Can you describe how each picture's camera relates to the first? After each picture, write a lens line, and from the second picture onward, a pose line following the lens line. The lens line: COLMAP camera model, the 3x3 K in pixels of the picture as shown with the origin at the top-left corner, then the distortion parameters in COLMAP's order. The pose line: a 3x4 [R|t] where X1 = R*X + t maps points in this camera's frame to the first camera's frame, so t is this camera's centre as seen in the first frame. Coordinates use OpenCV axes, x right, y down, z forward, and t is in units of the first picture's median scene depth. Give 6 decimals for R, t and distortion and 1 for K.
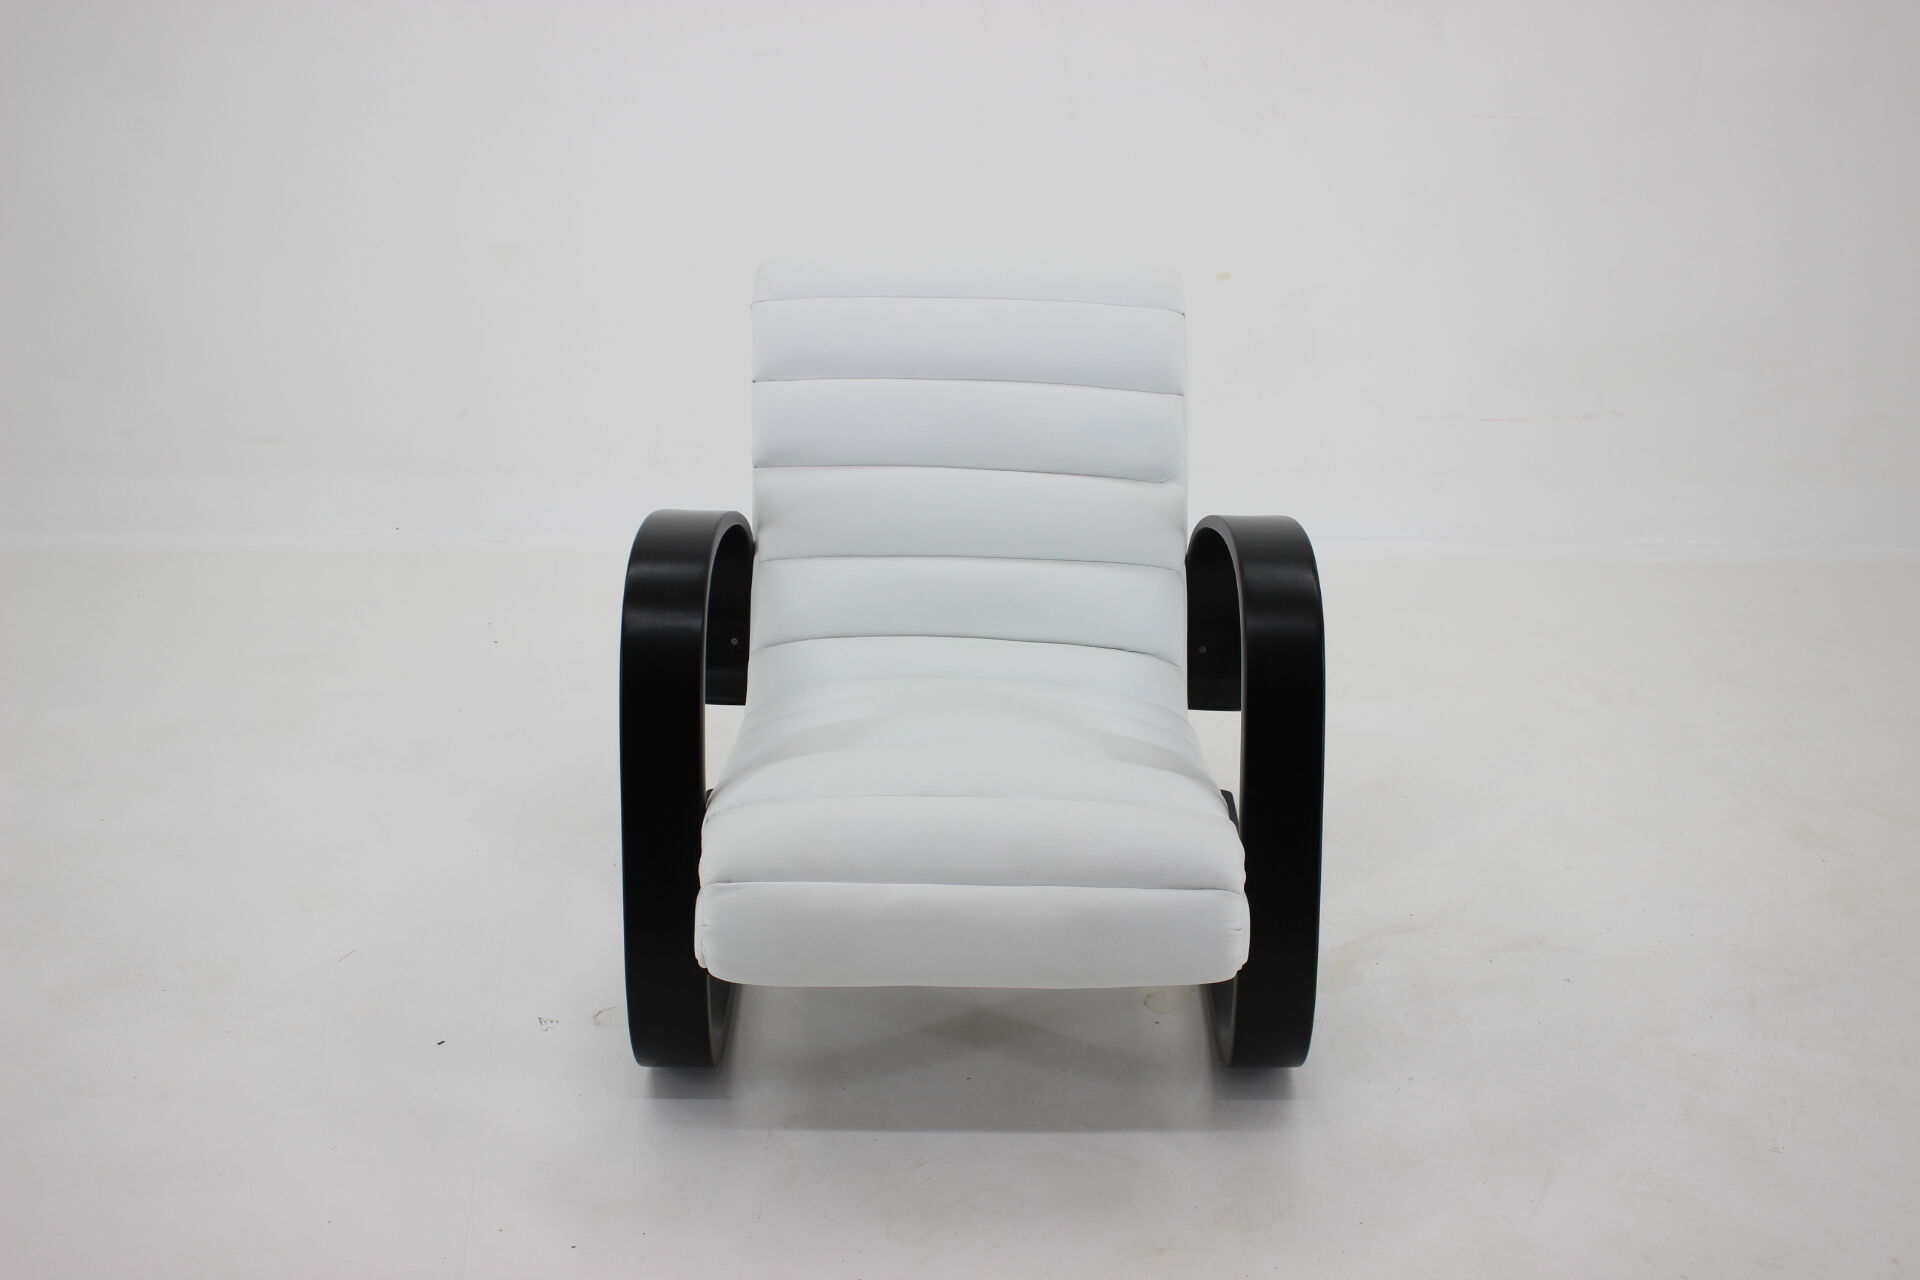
lens RADIAL K [[2222.6, 0, 945.2], [0, 2222.6, 644.7], [0, 0, 1]] dist [-0.027817, 0.000000]
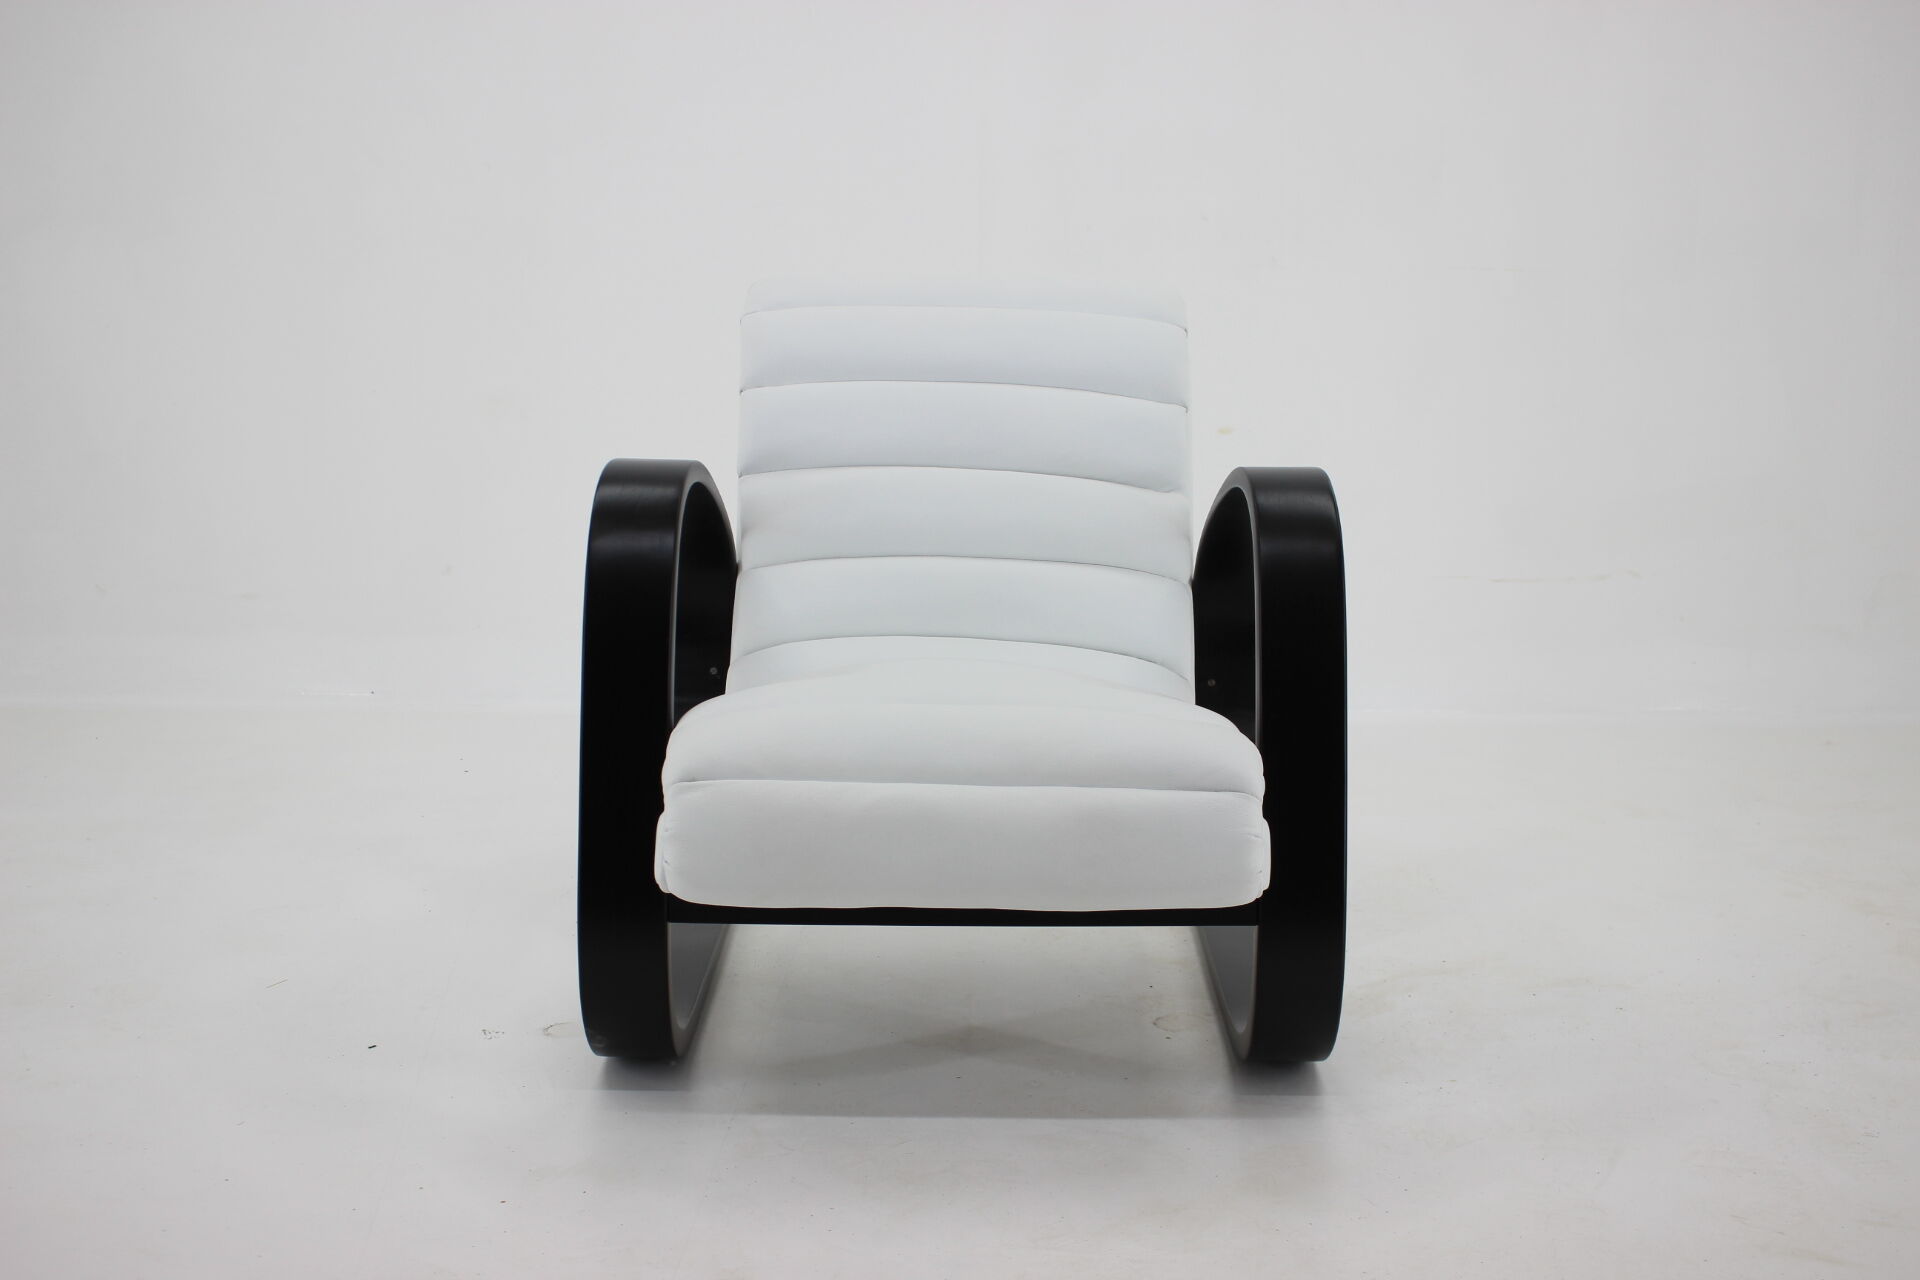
lens RADIAL K [[2222.6, 0, 950.2], [0, 2222.6, 625.7], [0, 0, 1]] dist [-0.027817, 0.000000]
pose [[0.999968, 0.007887, 0.001189, 0.004709], [-0.007480, 0.979095, -0.203268, 0.199629], [-0.002767, 0.203253, 0.979122, 0.088697]]
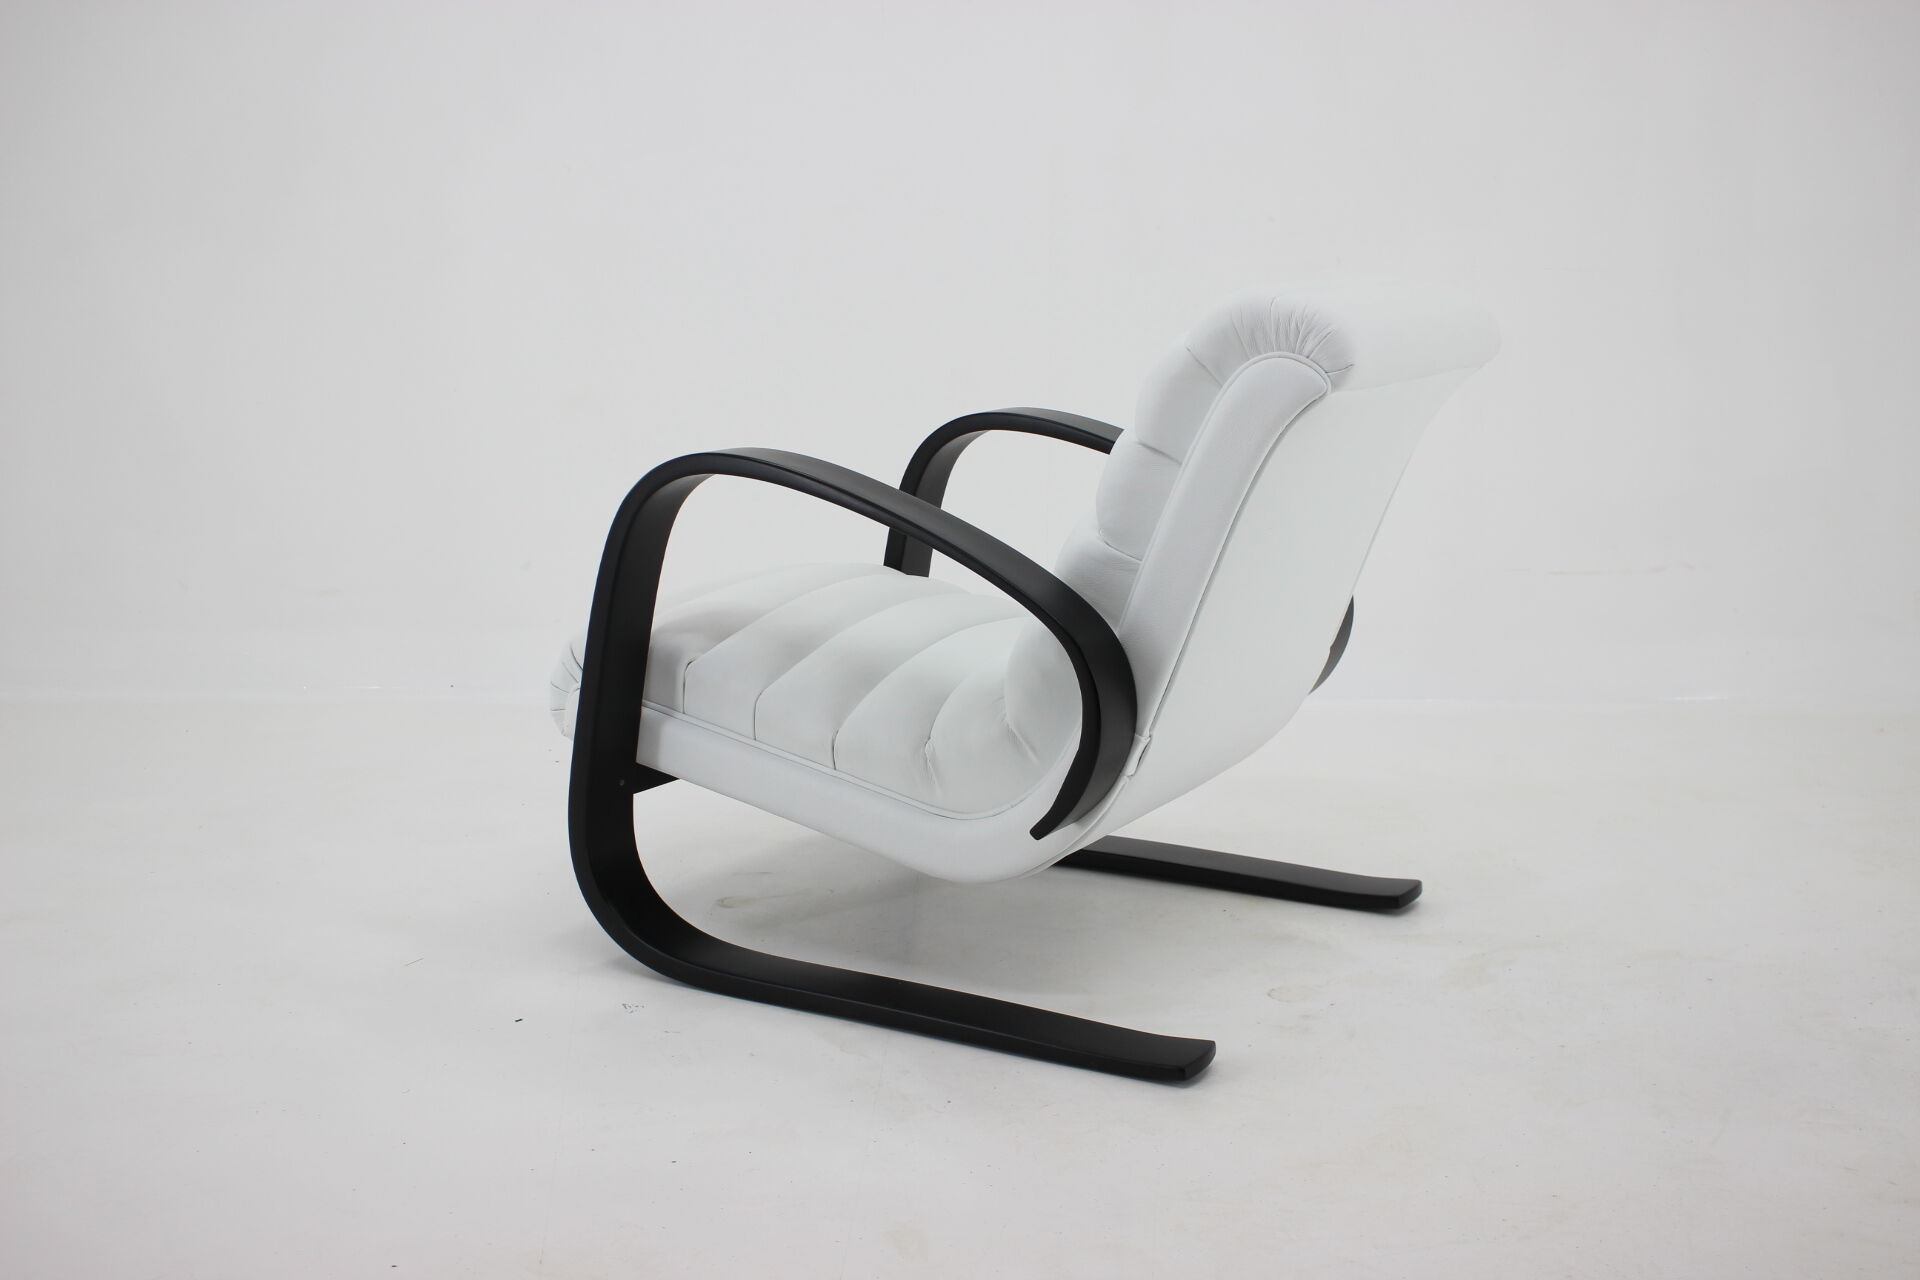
lens RADIAL K [[2222.6, 0, 967.6], [0, 2222.6, 638.5], [0, 0, 1]] dist [-0.027817, 0.000000]
pose [[0.999945, 0.005073, 0.009131, -0.050060], [-0.003166, 0.980224, -0.197868, 0.213177], [-0.009955, 0.197828, 0.980186, 0.053936]]
